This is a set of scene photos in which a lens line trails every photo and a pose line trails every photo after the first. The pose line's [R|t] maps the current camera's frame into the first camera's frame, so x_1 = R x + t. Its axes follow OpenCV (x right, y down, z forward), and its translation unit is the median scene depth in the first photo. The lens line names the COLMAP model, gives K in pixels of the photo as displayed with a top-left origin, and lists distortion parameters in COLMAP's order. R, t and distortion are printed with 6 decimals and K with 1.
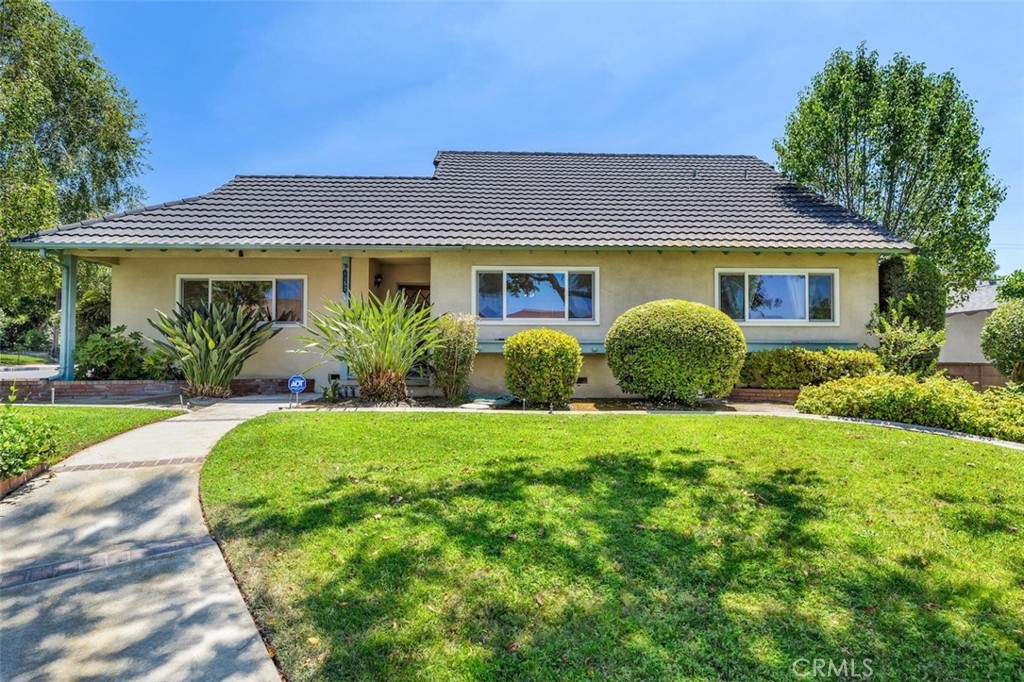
lens RADIAL K [[527.4, 0, 511.9], [0, 527.4, 345.3], [0, 0, 1]] dist [-0.002514, -0.000447]
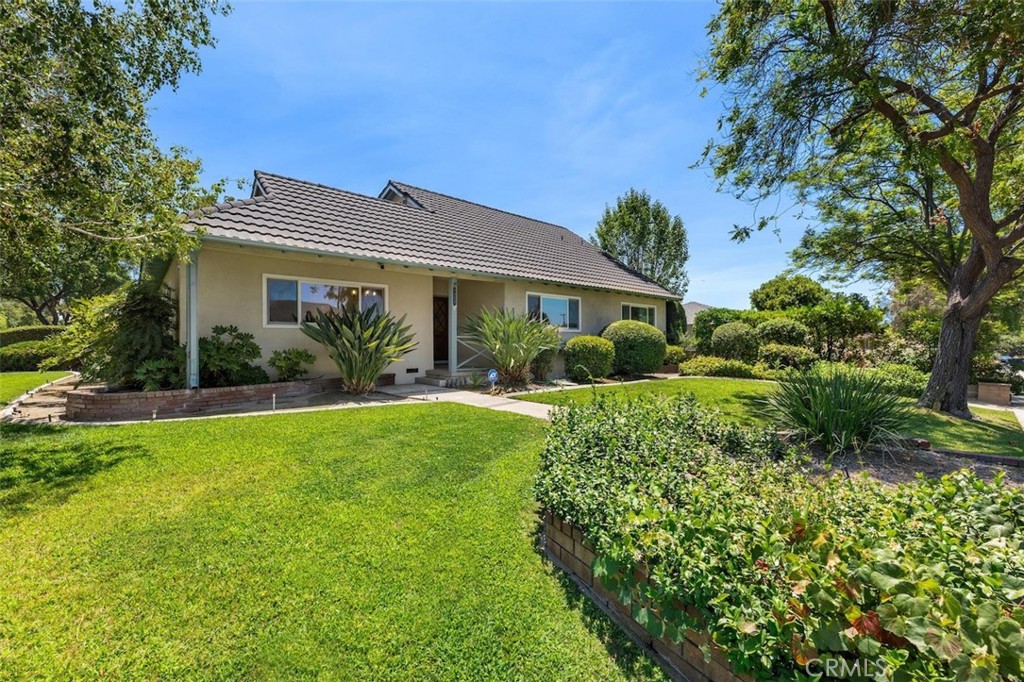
lens RADIAL K [[444.8, 0, 512.3], [0, 444.8, 338.8], [0, 0, 1]] dist [0.000944, 0.000135]
pose [[0.750803, 0.001301, 0.660525, -0.928845], [-0.004857, 0.999982, 0.003552, -0.020901], [-0.660509, -0.005875, 0.750795, 0.084579]]
